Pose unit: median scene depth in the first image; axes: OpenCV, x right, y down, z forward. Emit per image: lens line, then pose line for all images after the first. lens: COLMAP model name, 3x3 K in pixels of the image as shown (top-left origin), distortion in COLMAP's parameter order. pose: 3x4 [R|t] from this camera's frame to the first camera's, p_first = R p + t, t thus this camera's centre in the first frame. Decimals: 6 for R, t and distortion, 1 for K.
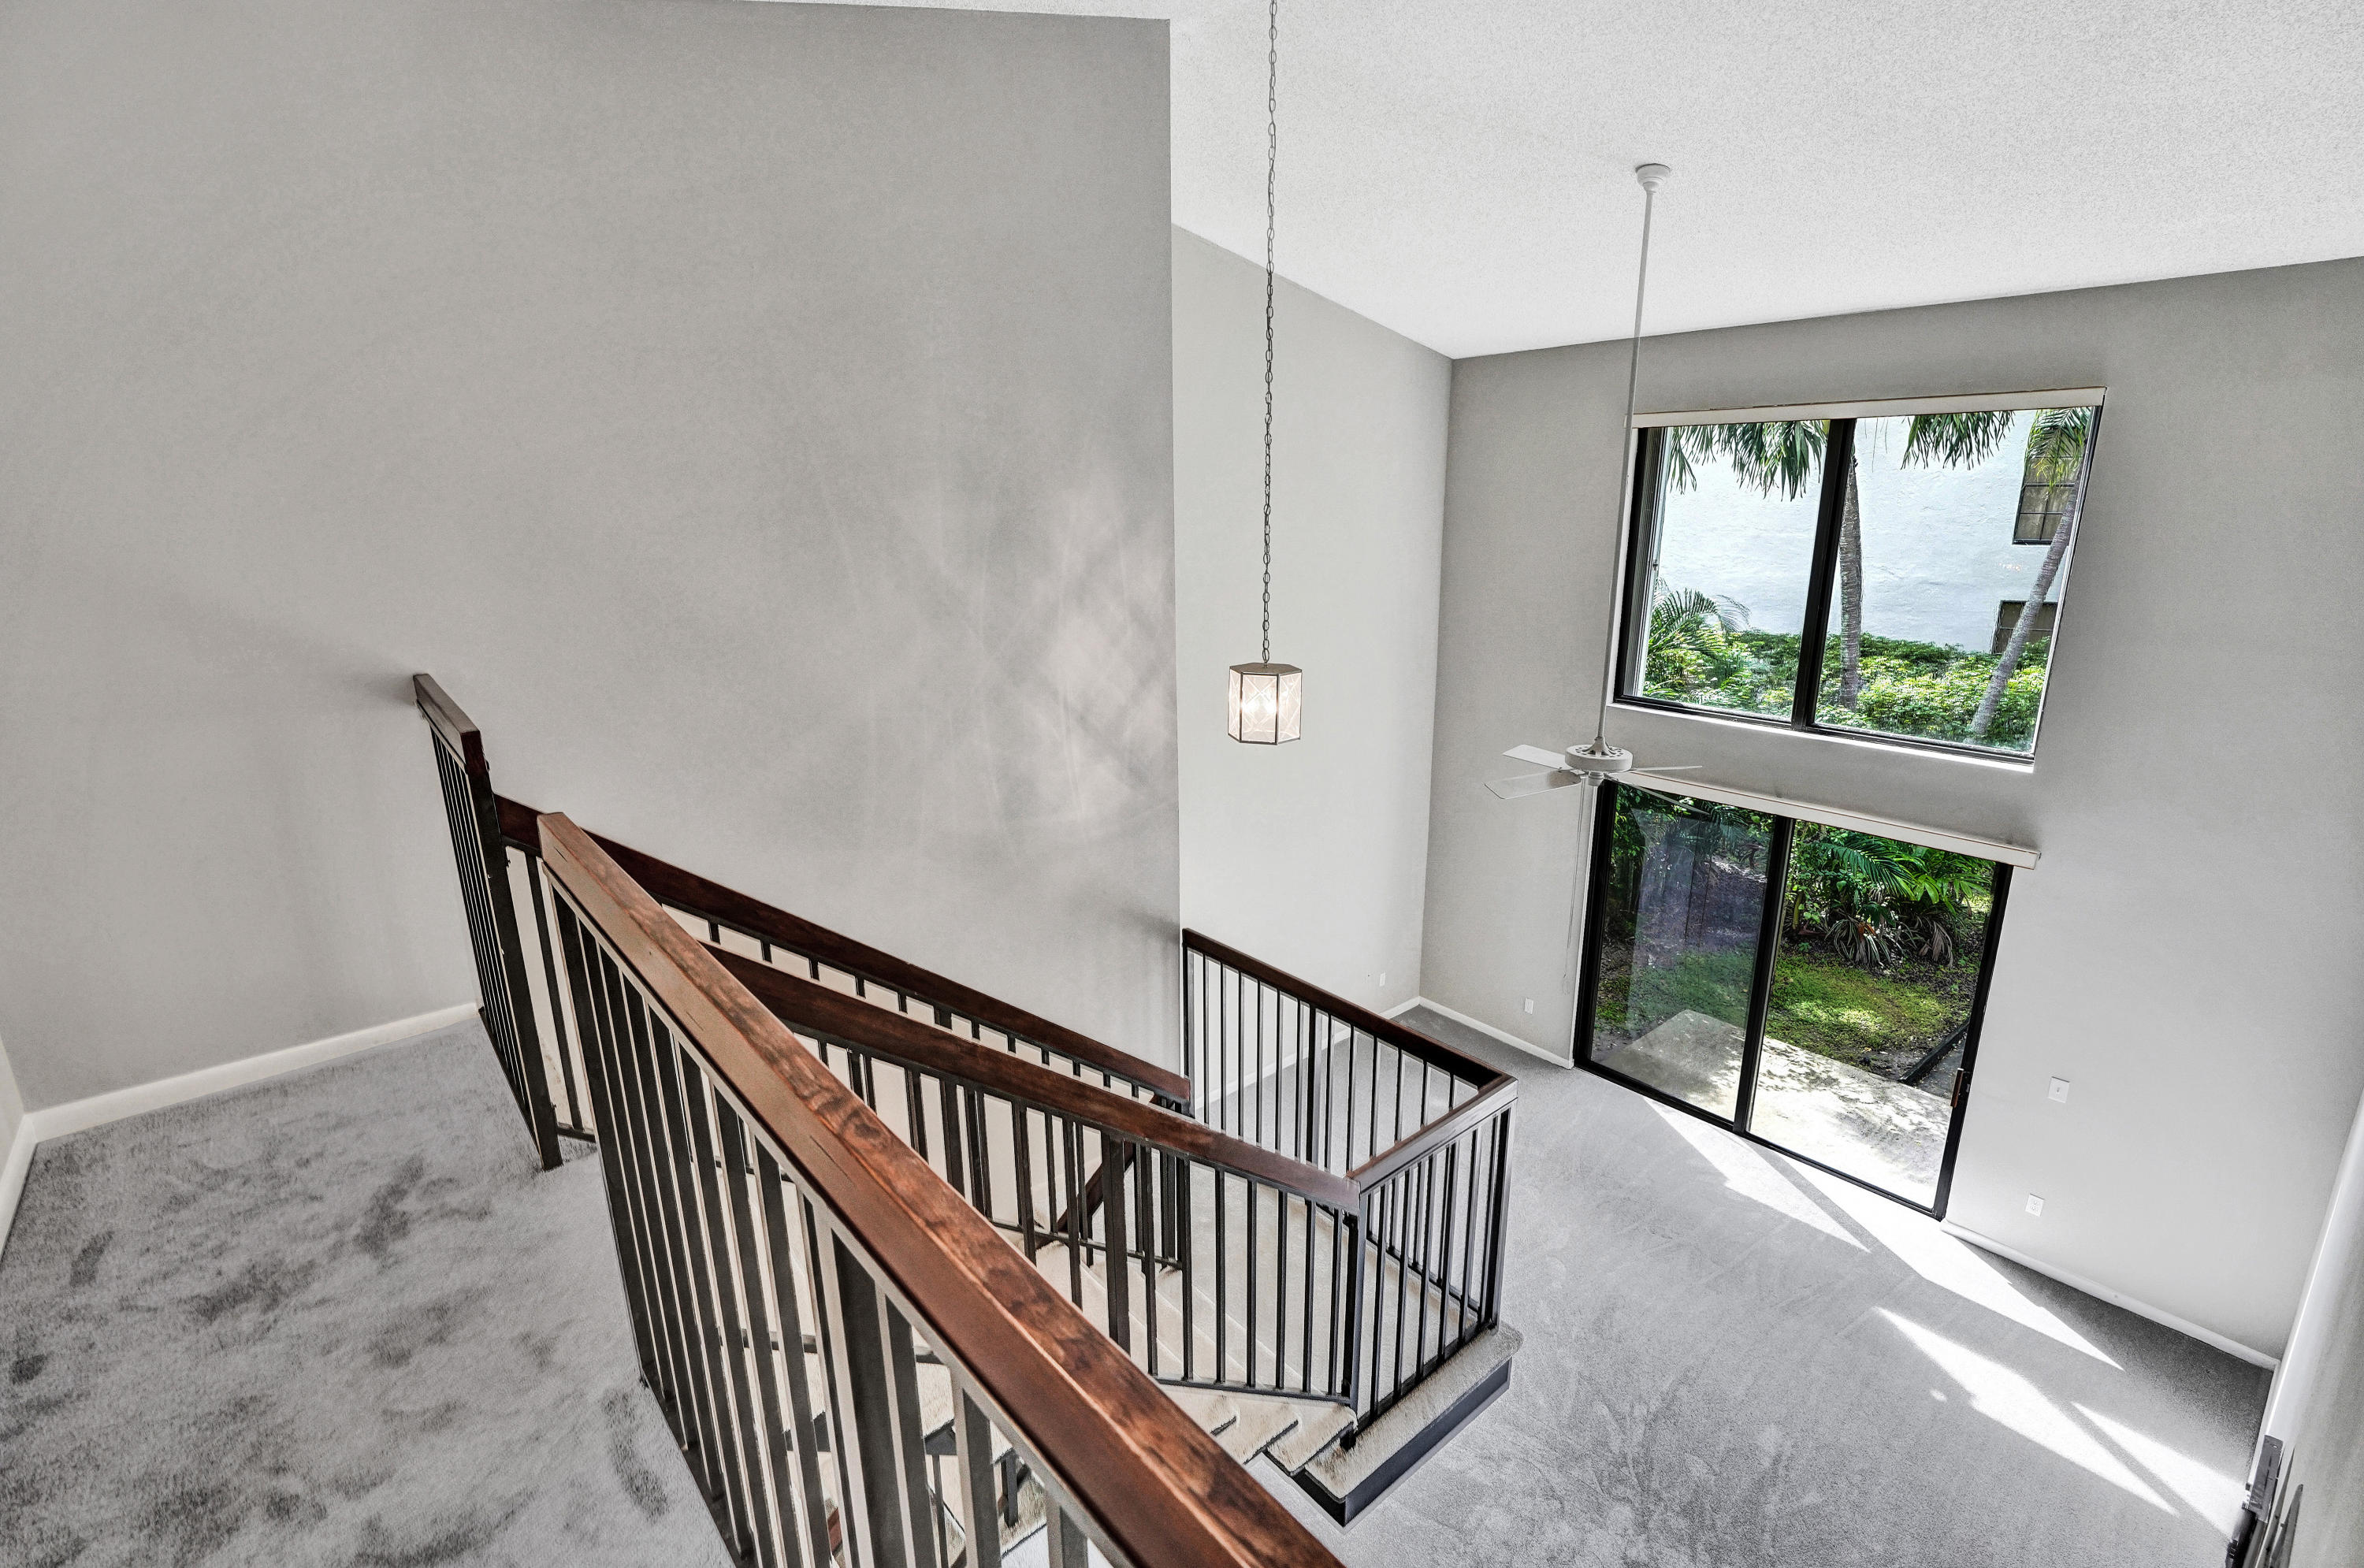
lens RADIAL K [[1092.1, 0, 1182.0], [0, 1092.1, 784.0], [0, 0, 1]] dist [-0.000533, -0.000390]
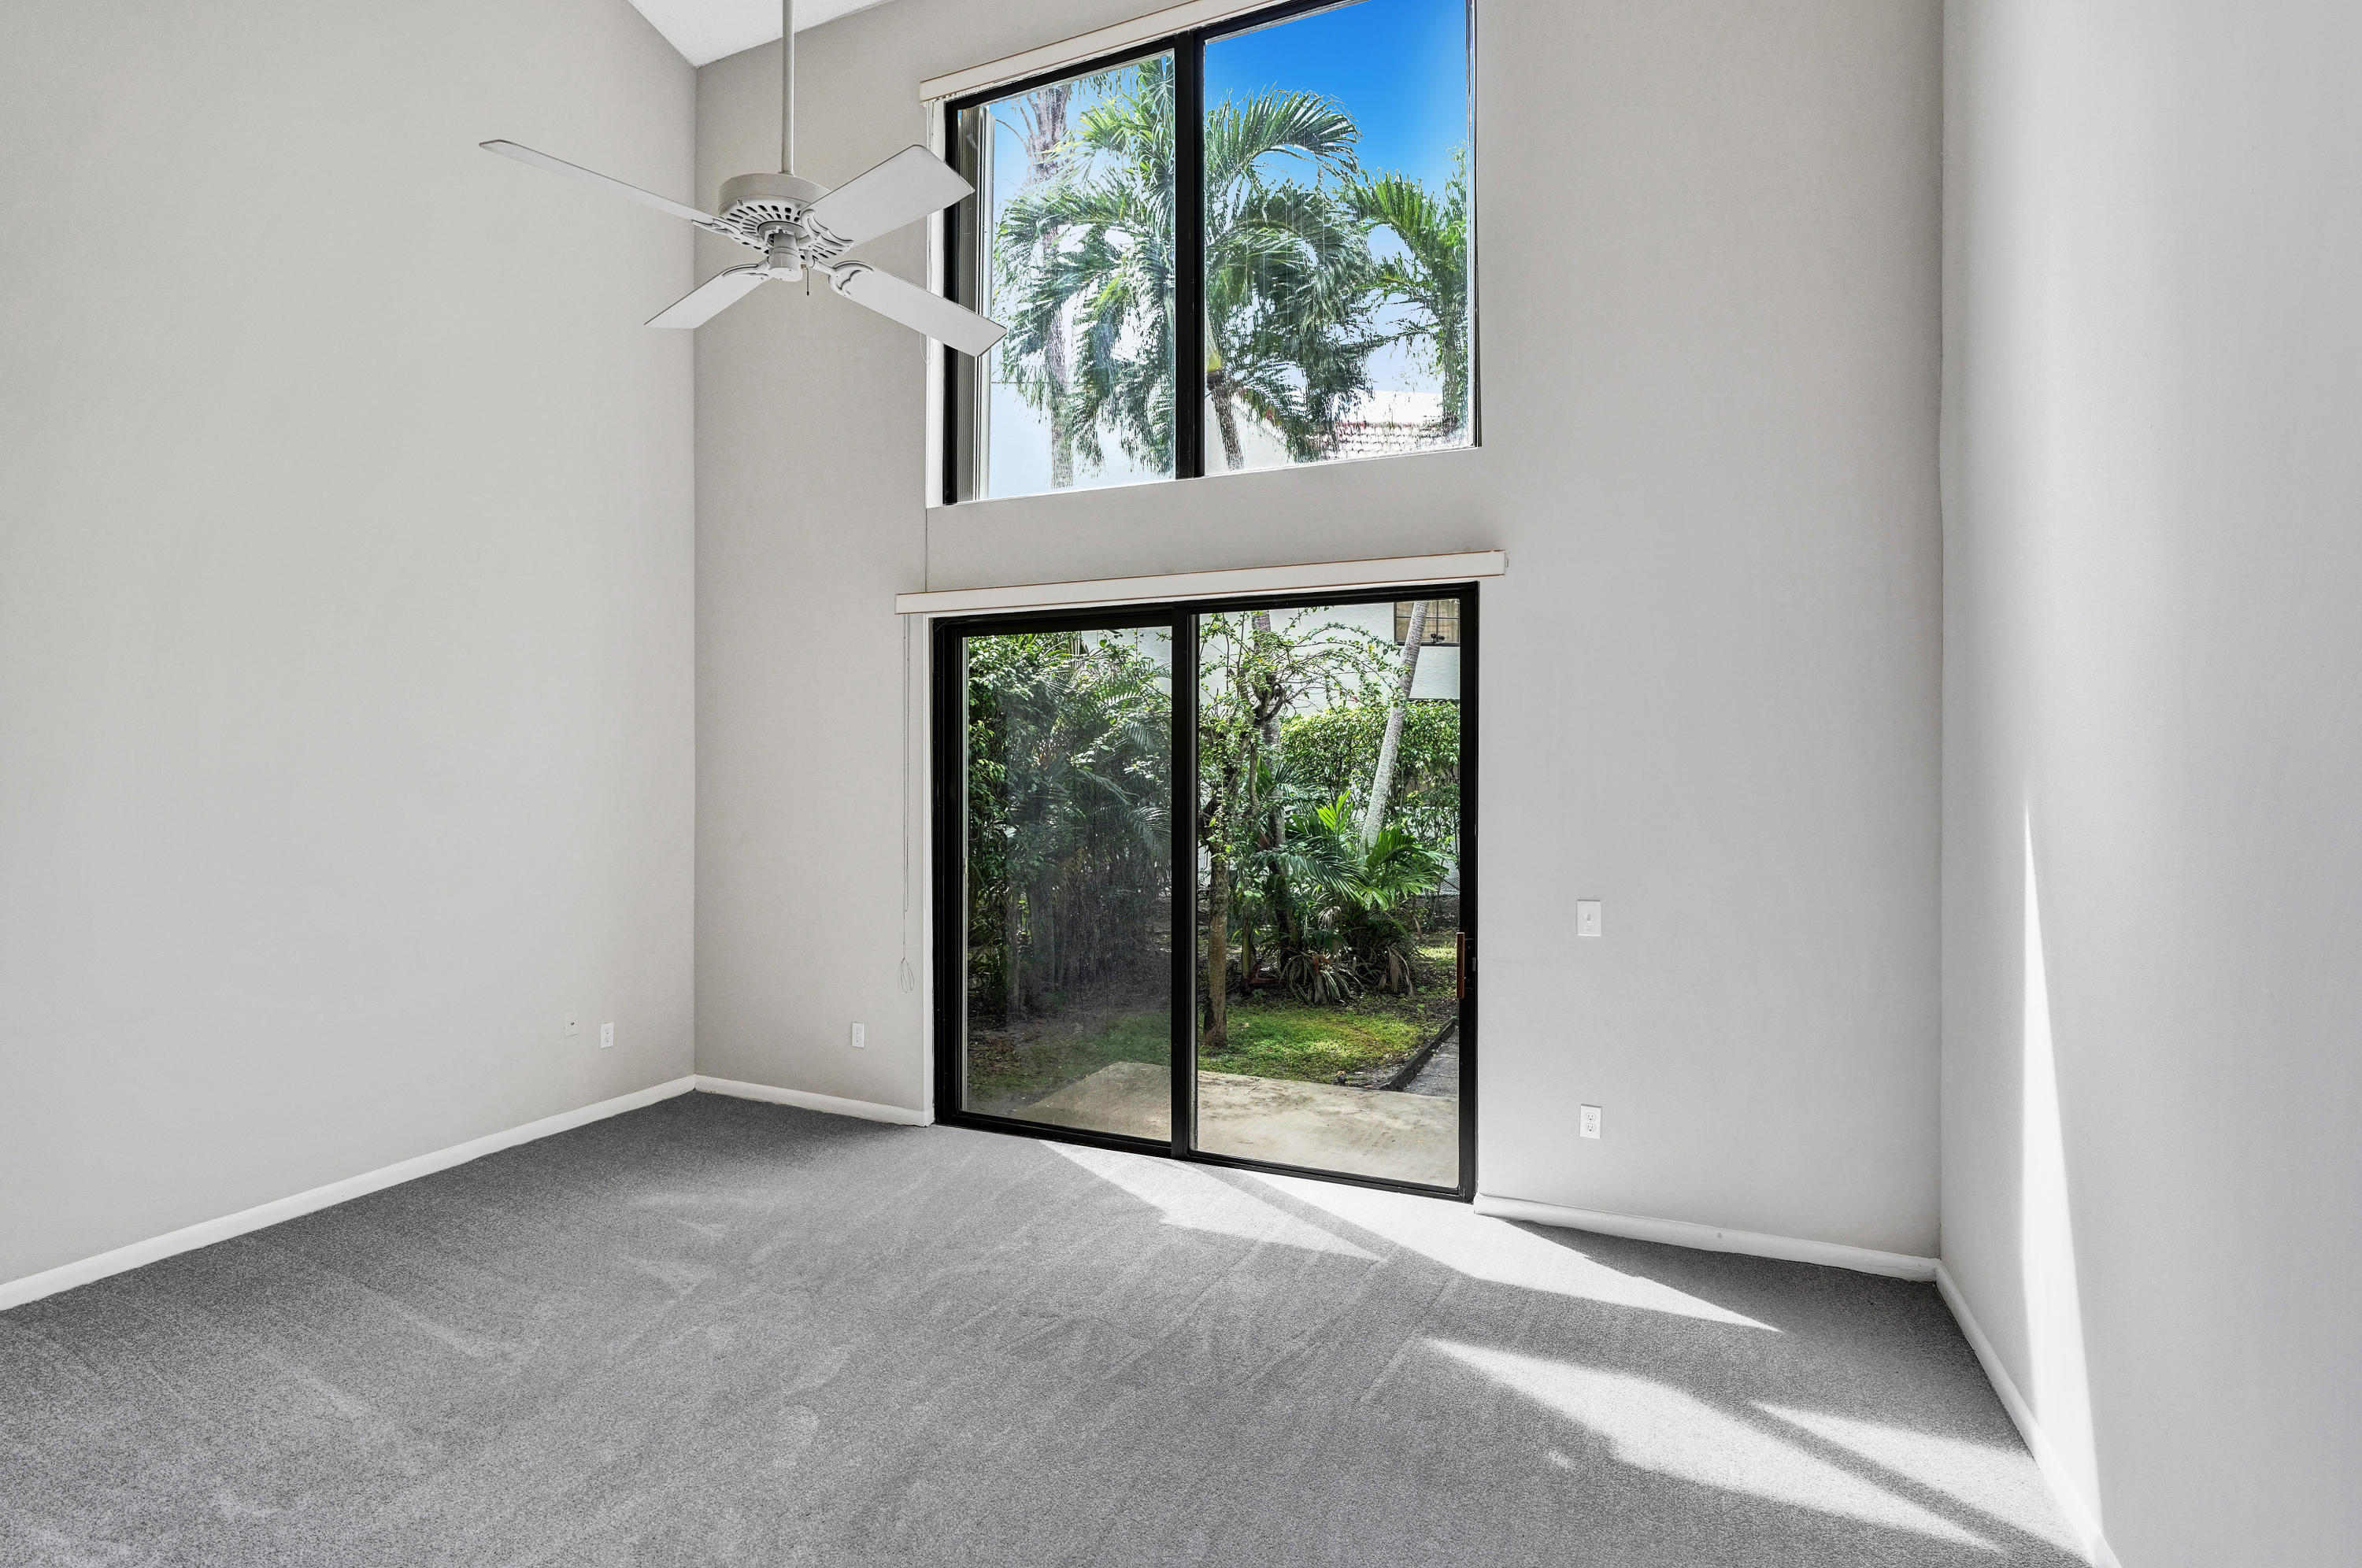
lens RADIAL K [[1112.4, 0, 1192.5], [0, 1112.4, 769.2], [0, 0, 1]] dist [-0.015473, 0.000089]
pose [[0.894390, 0.008087, 0.447216, 0.222626], [0.110512, 0.964844, -0.238461, 0.245048], [-0.433422, 0.262700, 0.862052, 0.382201]]
